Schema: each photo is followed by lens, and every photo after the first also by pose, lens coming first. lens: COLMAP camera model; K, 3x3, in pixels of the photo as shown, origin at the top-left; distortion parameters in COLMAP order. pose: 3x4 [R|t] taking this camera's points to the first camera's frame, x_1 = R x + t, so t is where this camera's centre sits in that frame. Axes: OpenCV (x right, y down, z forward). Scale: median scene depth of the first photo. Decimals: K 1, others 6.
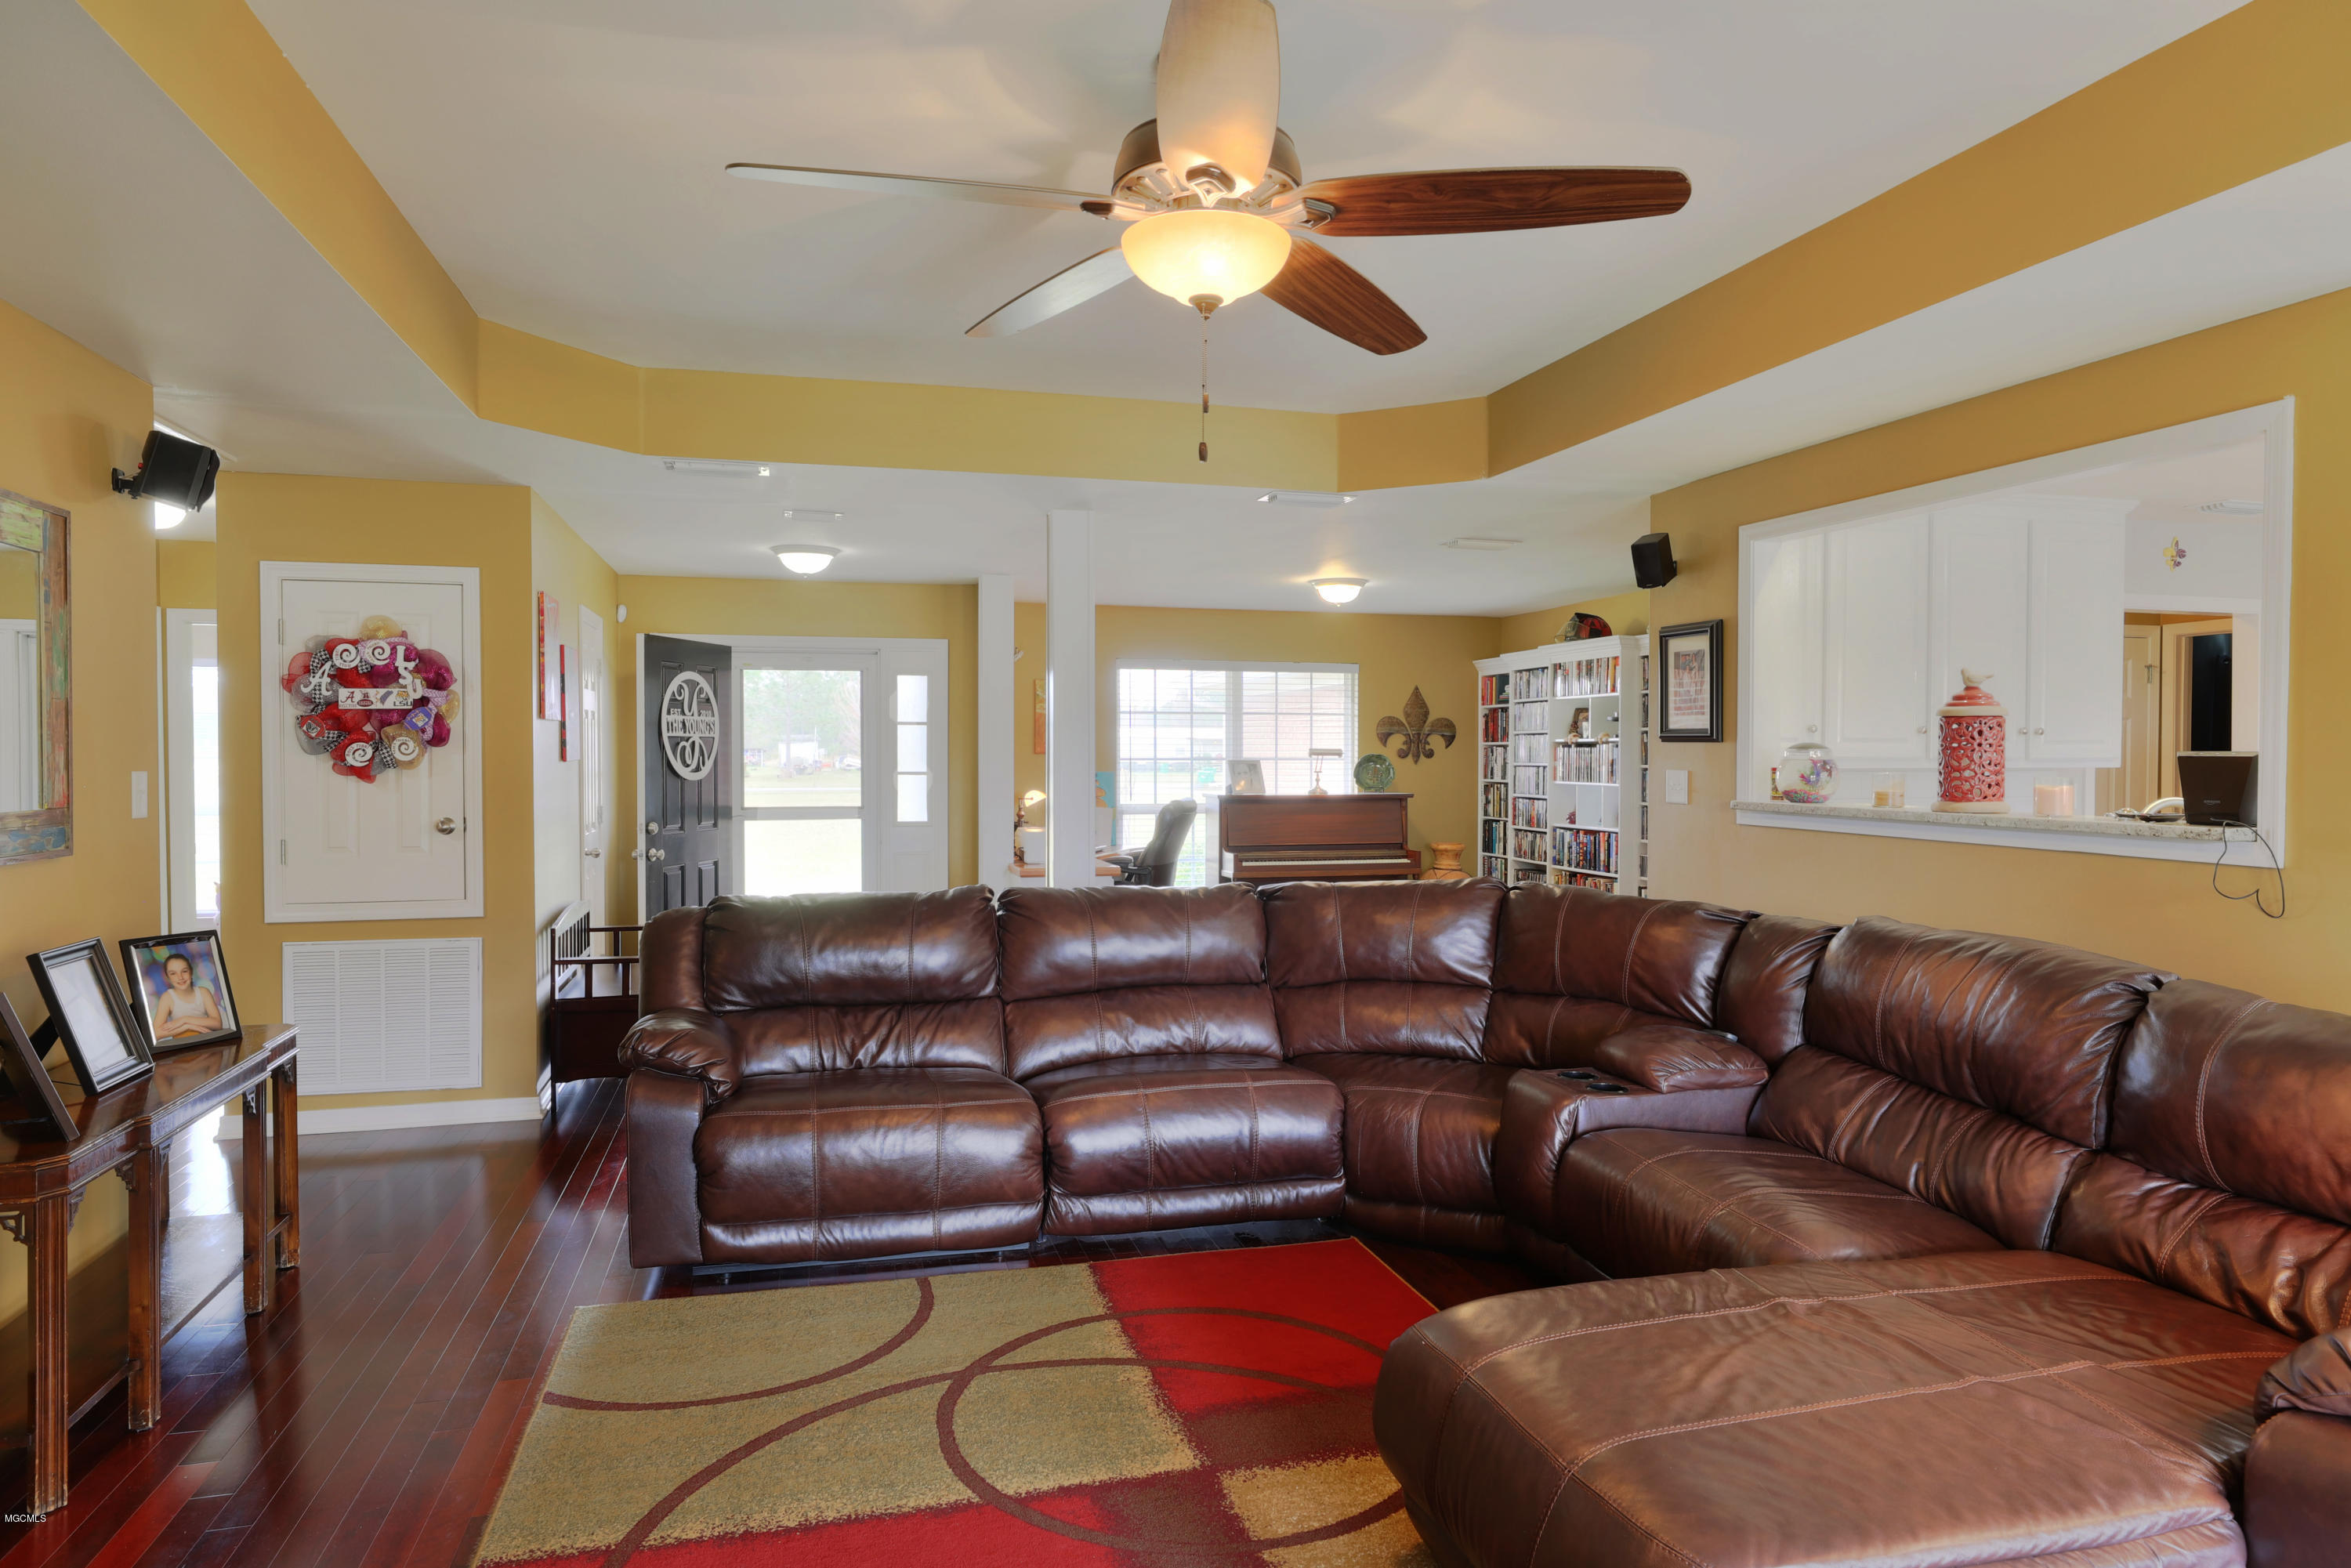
lens RADIAL K [[1423.8, 0, 1186.4], [0, 1423.8, 784.9], [0, 0, 1]] dist [-0.002371, -0.000325]
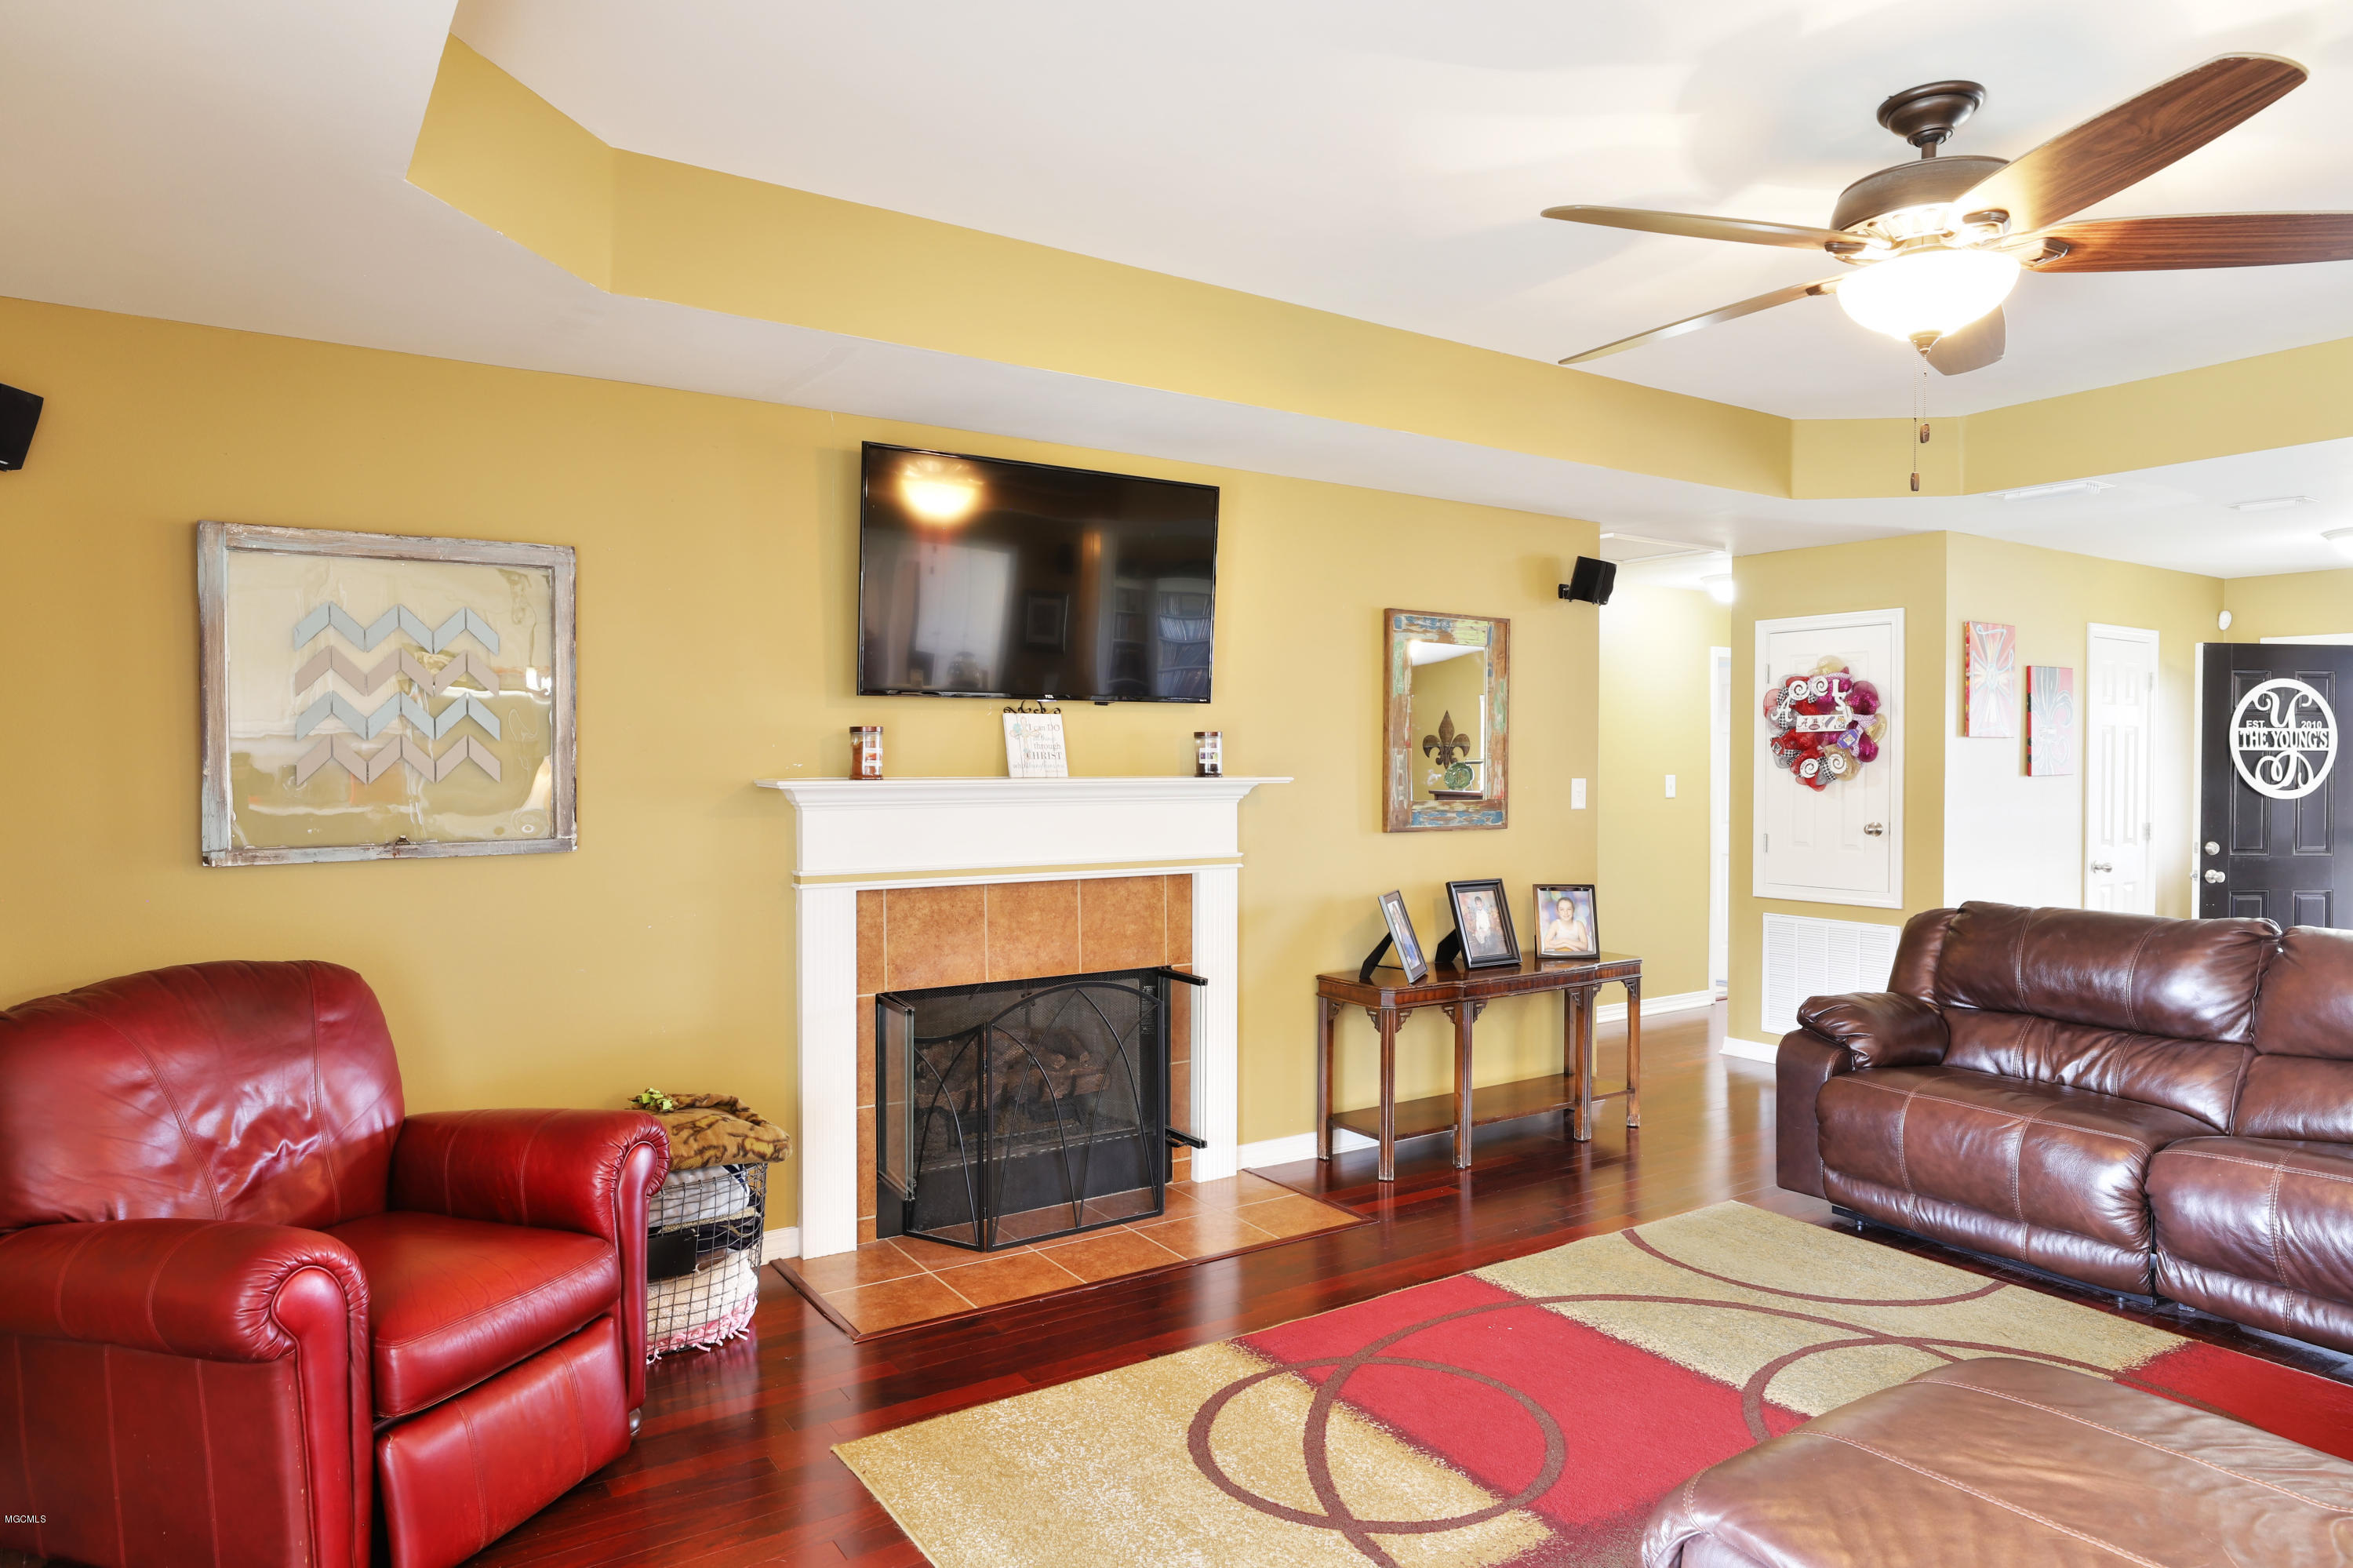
lens RADIAL K [[1425.2, 0, 1187.4], [0, 1425.2, 784.9], [0, 0, 1]] dist [-0.002371, -0.000325]
pose [[0.315096, 0.012011, -0.948984, 0.436229], [-0.024182, 0.999697, 0.004624, 0.000439], [0.948752, 0.021492, 0.315291, 0.088969]]
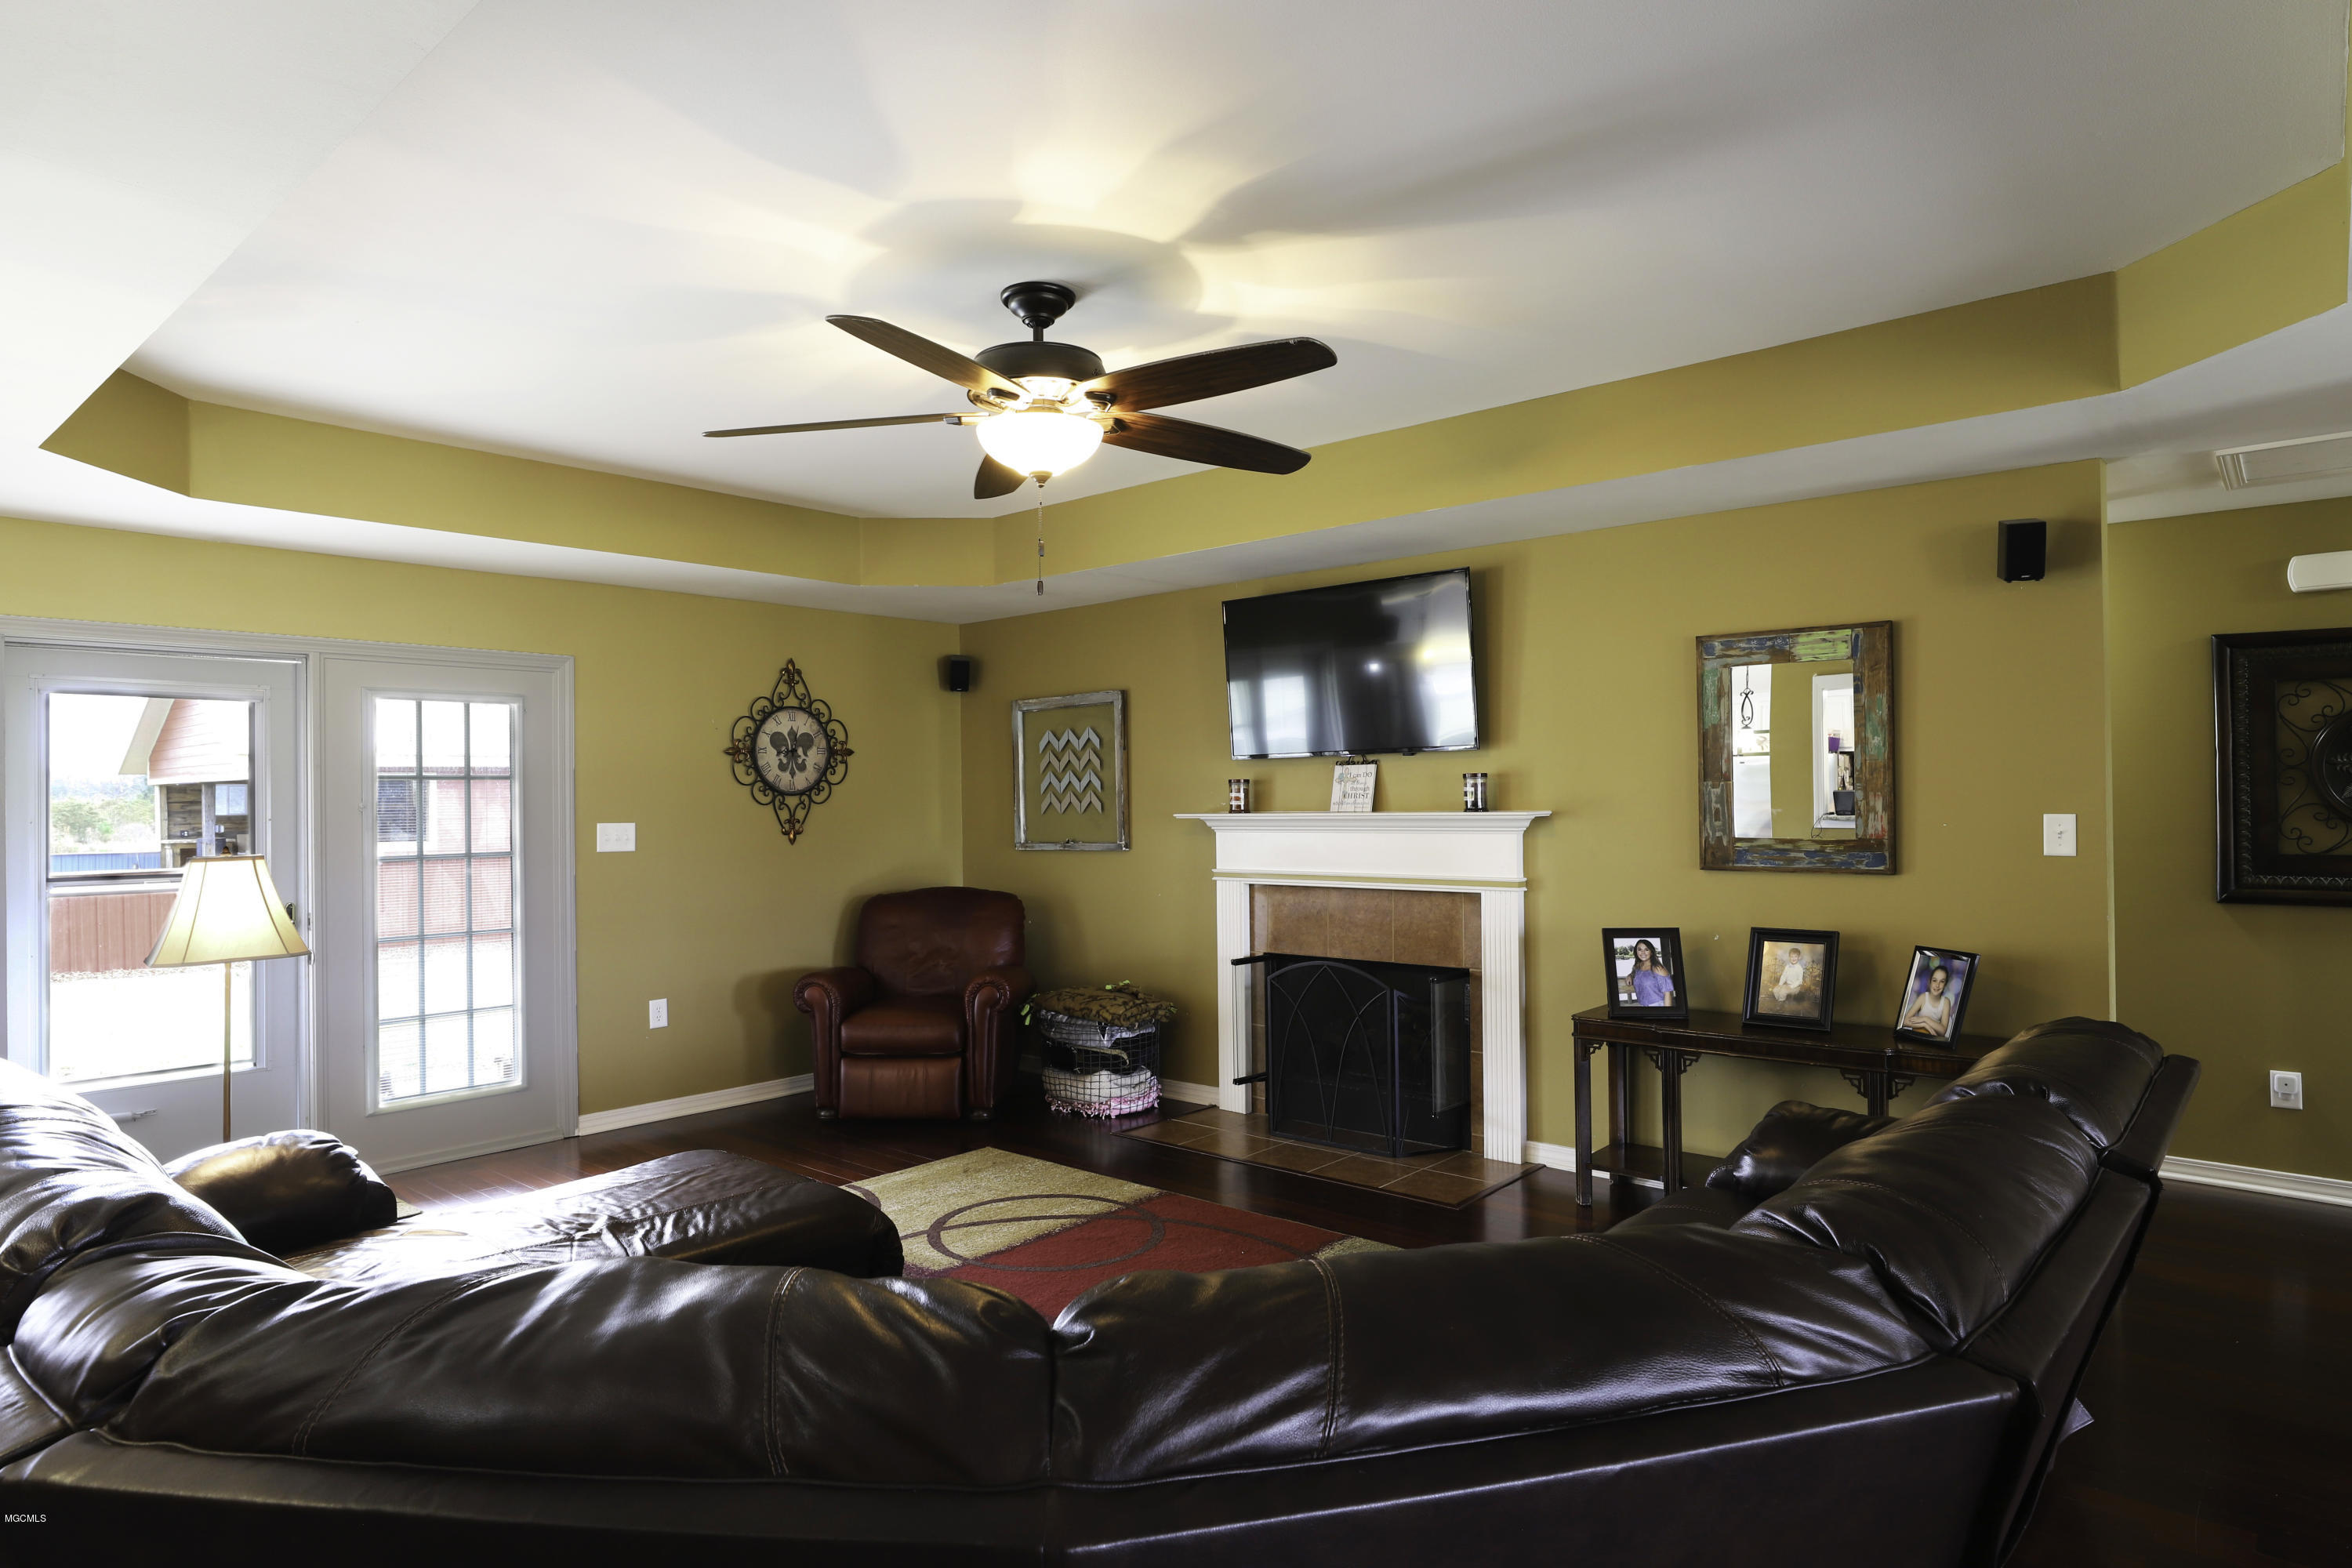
lens RADIAL K [[1320.8, 0, 1176.0], [0, 1320.8, 784.0], [0, 0, 1]] dist [-0.000822, -0.000093]
pose [[-0.829311, -0.001780, -0.558784, 0.318289], [-0.006041, 0.999965, 0.005780, -0.026398], [0.558755, 0.008169, -0.829293, 1.103328]]
